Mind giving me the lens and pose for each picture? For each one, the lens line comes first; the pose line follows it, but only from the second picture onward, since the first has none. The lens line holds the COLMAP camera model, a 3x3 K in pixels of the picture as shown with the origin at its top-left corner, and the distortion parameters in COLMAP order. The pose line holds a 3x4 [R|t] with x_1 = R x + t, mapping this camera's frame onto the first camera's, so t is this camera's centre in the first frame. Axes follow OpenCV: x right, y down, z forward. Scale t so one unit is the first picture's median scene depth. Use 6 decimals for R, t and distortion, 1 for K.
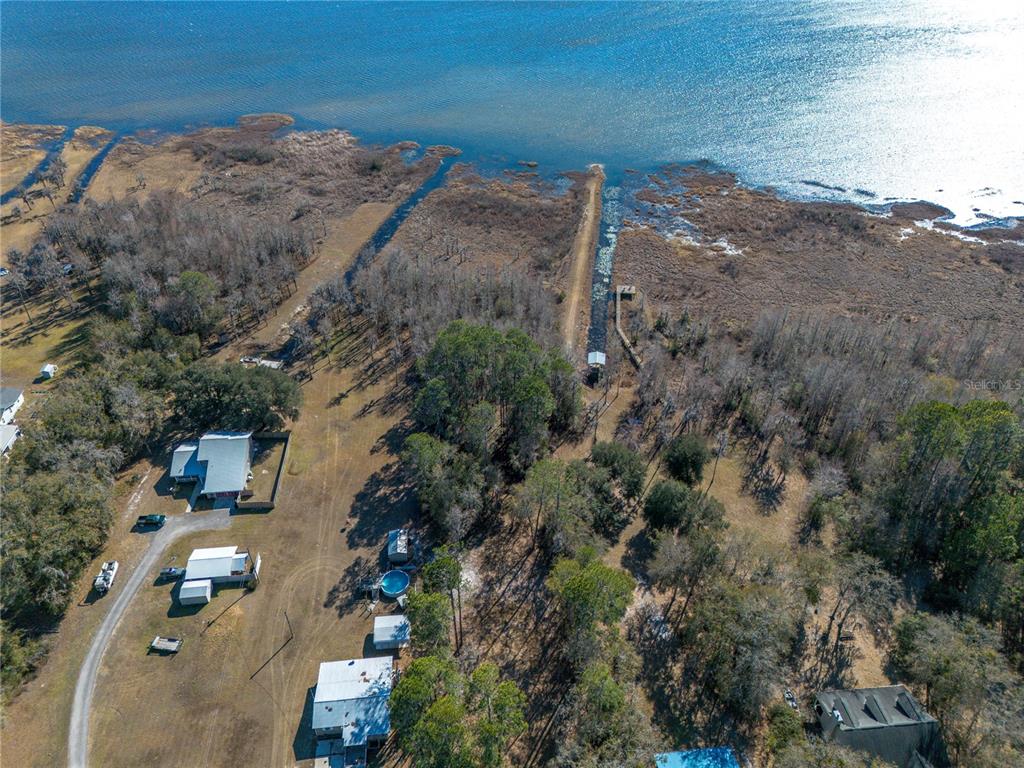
lens RADIAL K [[718.8, 0, 513.9], [0, 718.8, 382.8], [0, 0, 1]] dist [0.081189, -0.079286]
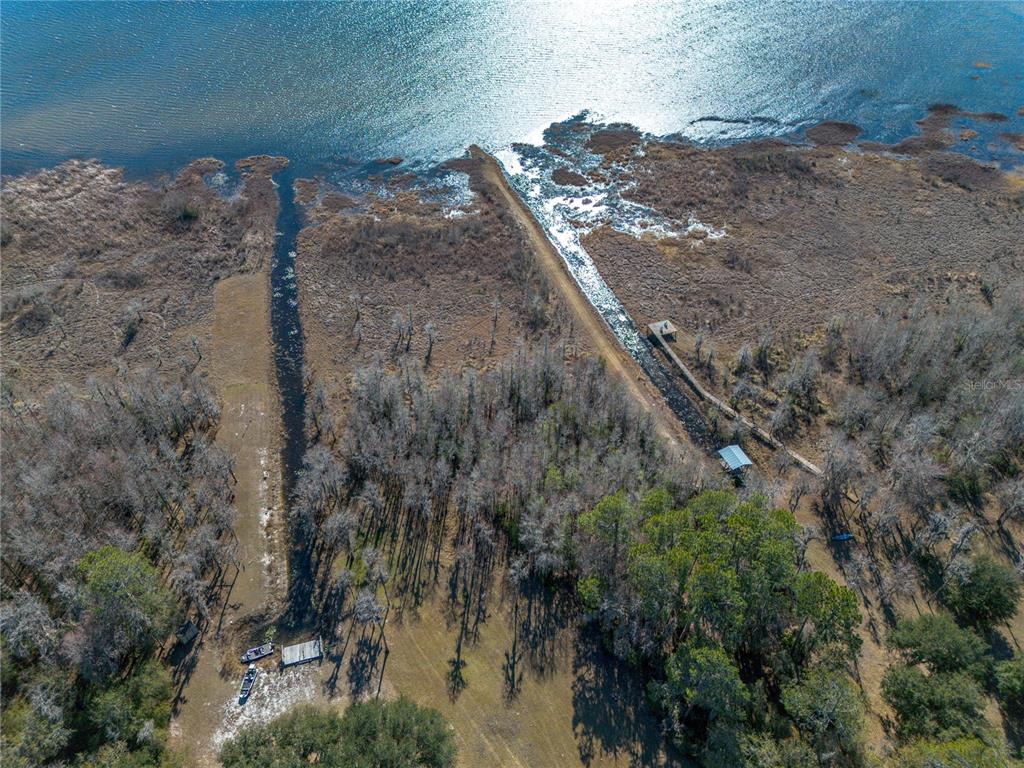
lens RADIAL K [[718.8, 0, 513.9], [0, 718.8, 382.8], [0, 0, 1]] dist [0.081189, -0.079286]
pose [[0.893348, -0.310981, 0.324376, -0.243934], [0.268322, 0.948198, 0.170069, -0.234609], [-0.360461, -0.064894, 0.930514, 0.307362]]
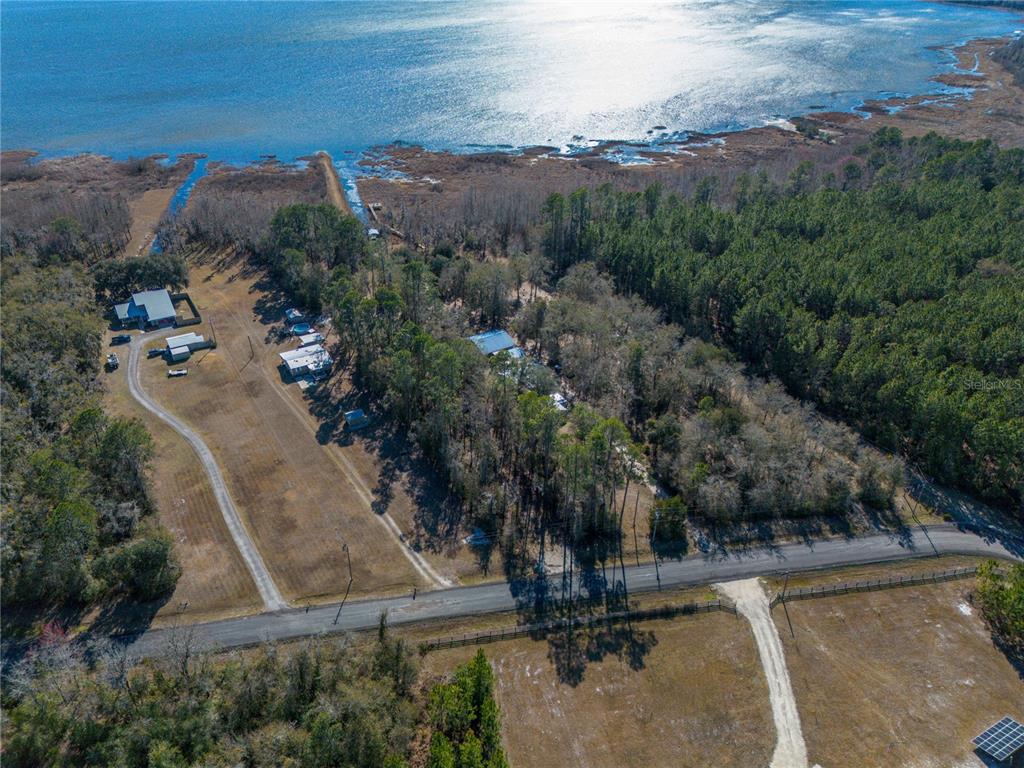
lens RADIAL K [[718.8, 0, 513.9], [0, 718.8, 382.8], [0, 0, 1]] dist [0.081189, -0.079286]
pose [[0.901602, -0.230320, 0.366150, -0.204840], [0.259254, 0.965306, -0.031175, 0.325062], [-0.346267, 0.123033, 0.930033, -0.418715]]
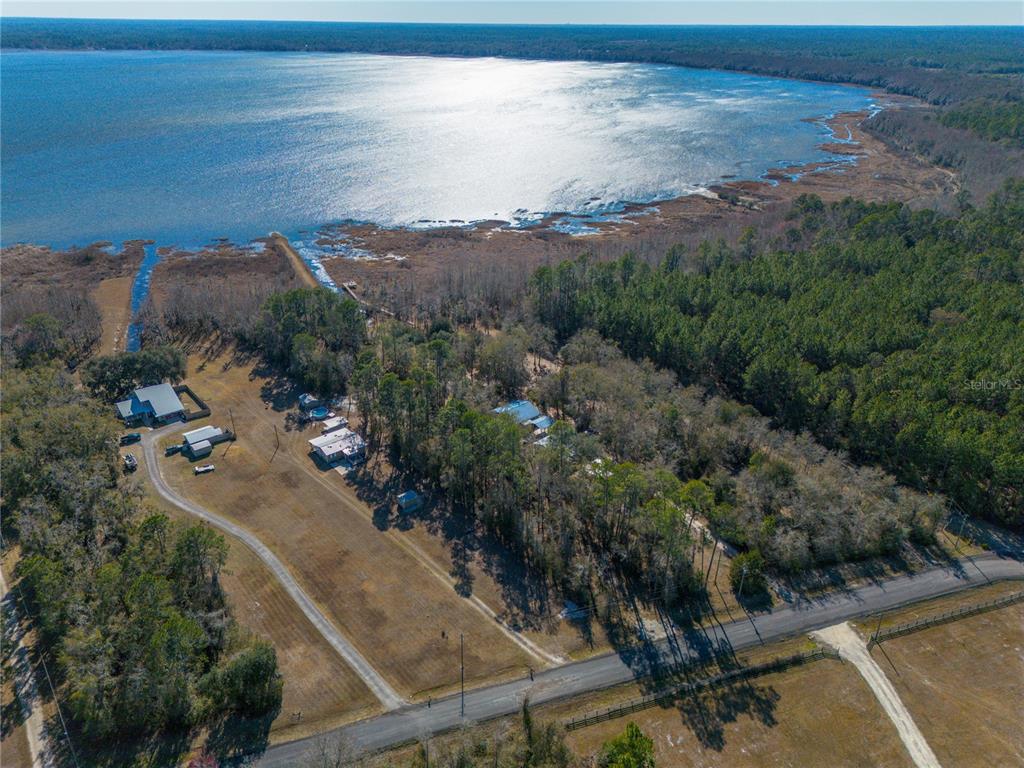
lens RADIAL K [[718.8, 0, 513.9], [0, 718.8, 382.8], [0, 0, 1]] dist [0.081189, -0.079286]
pose [[0.827565, -0.253815, 0.500714, -0.342594], [0.333125, 0.939966, -0.074106, 0.270315], [-0.451845, 0.228128, 0.862435, -0.376210]]
